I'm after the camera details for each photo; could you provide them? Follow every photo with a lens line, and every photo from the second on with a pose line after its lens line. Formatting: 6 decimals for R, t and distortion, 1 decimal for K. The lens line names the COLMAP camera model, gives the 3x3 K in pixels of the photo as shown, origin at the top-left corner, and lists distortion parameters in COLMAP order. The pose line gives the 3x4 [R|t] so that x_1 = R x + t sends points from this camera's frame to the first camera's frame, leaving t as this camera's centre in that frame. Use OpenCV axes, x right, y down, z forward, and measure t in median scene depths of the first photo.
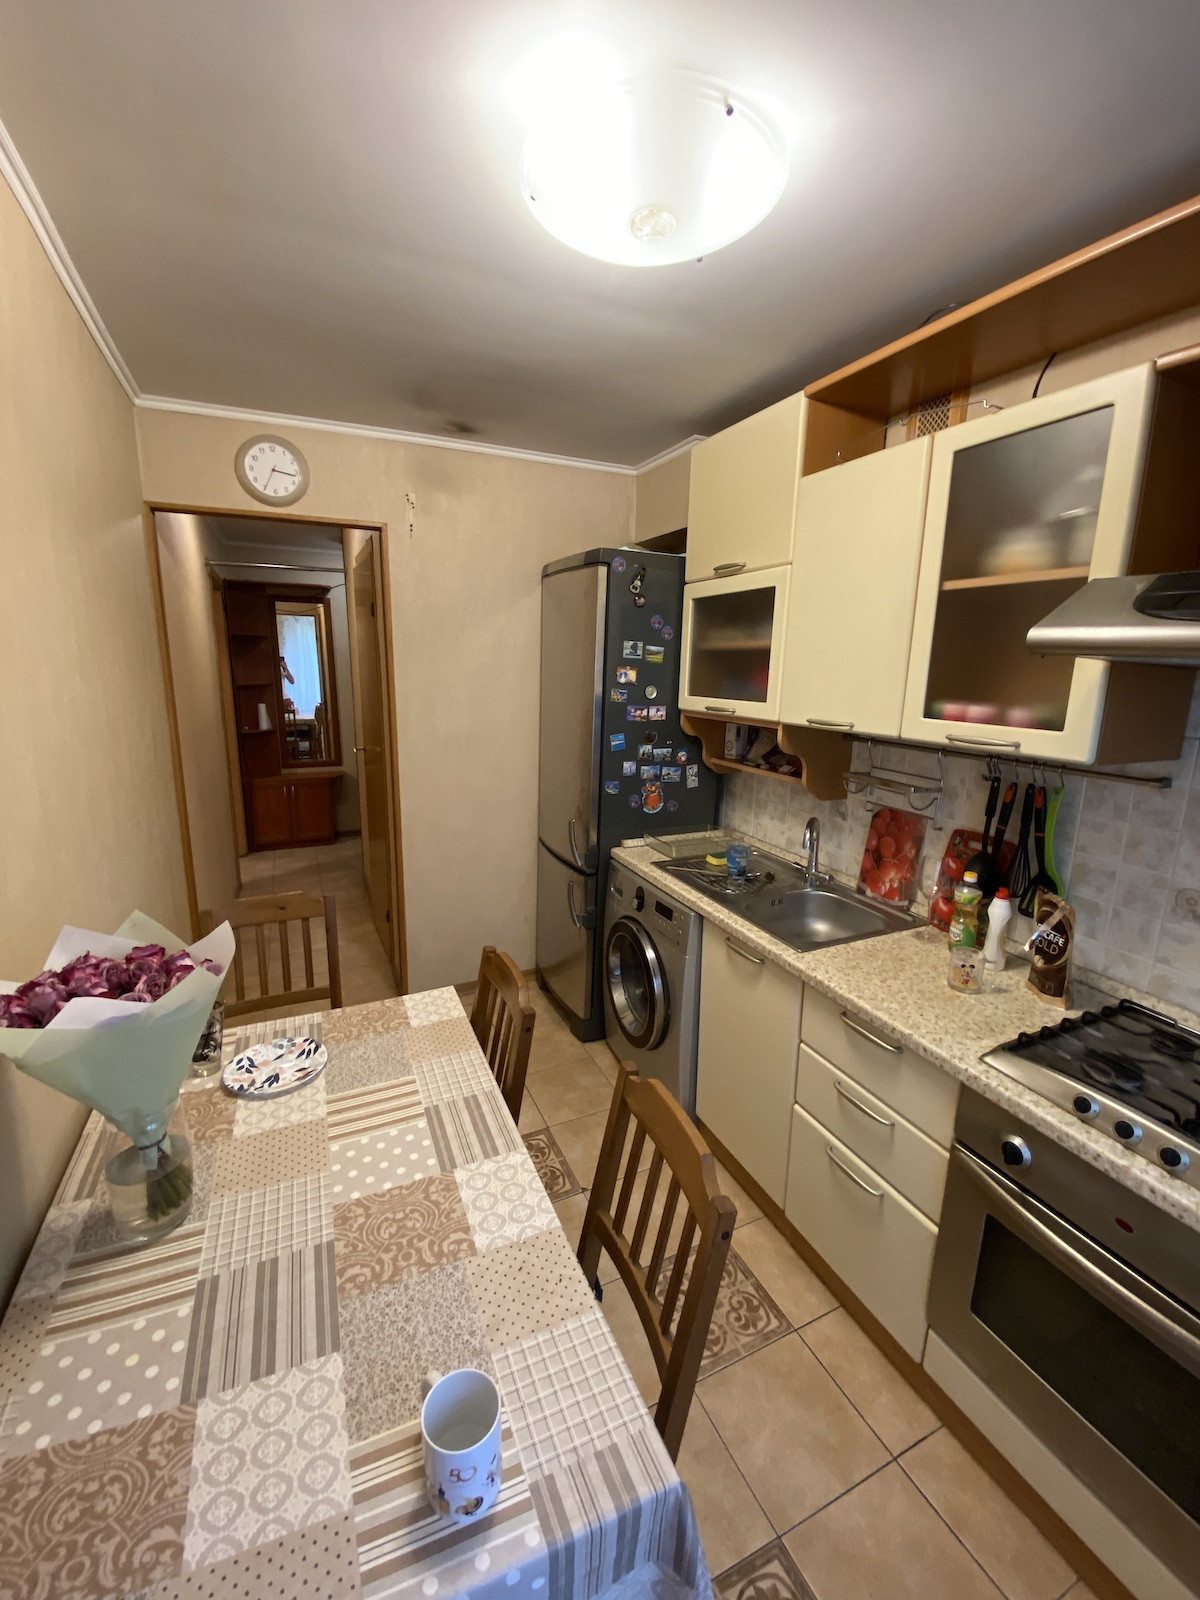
lens RADIAL K [[656.5, 0, 600.0], [0, 656.5, 800.0], [0, 0, 1]] dist [-0.012906, -0.000247]
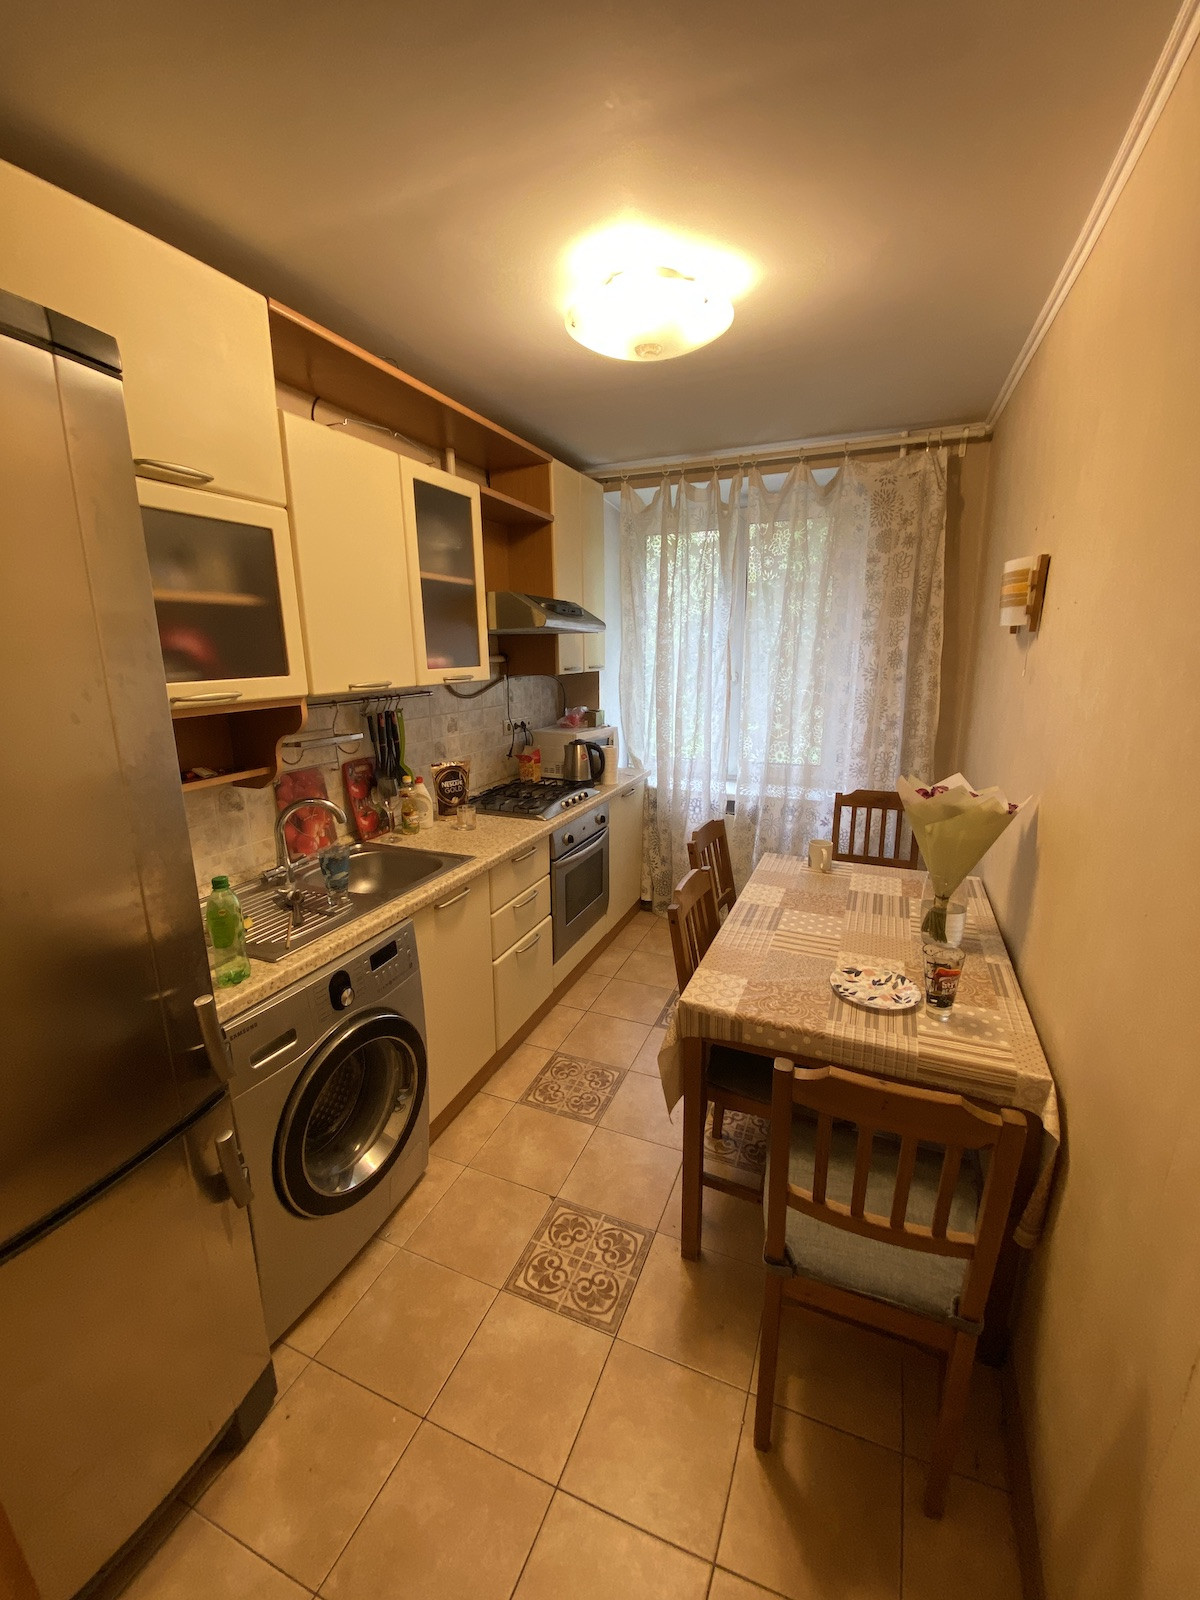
lens RADIAL K [[643.5, 0, 587.8], [0, 643.5, 814.4], [0, 0, 1]] dist [-0.010897, -0.000143]
pose [[-0.662576, -0.194297, 0.723354, -0.782576], [0.154866, 0.909359, 0.386113, -0.314587], [-0.732809, 0.367852, -0.572430, 1.621820]]
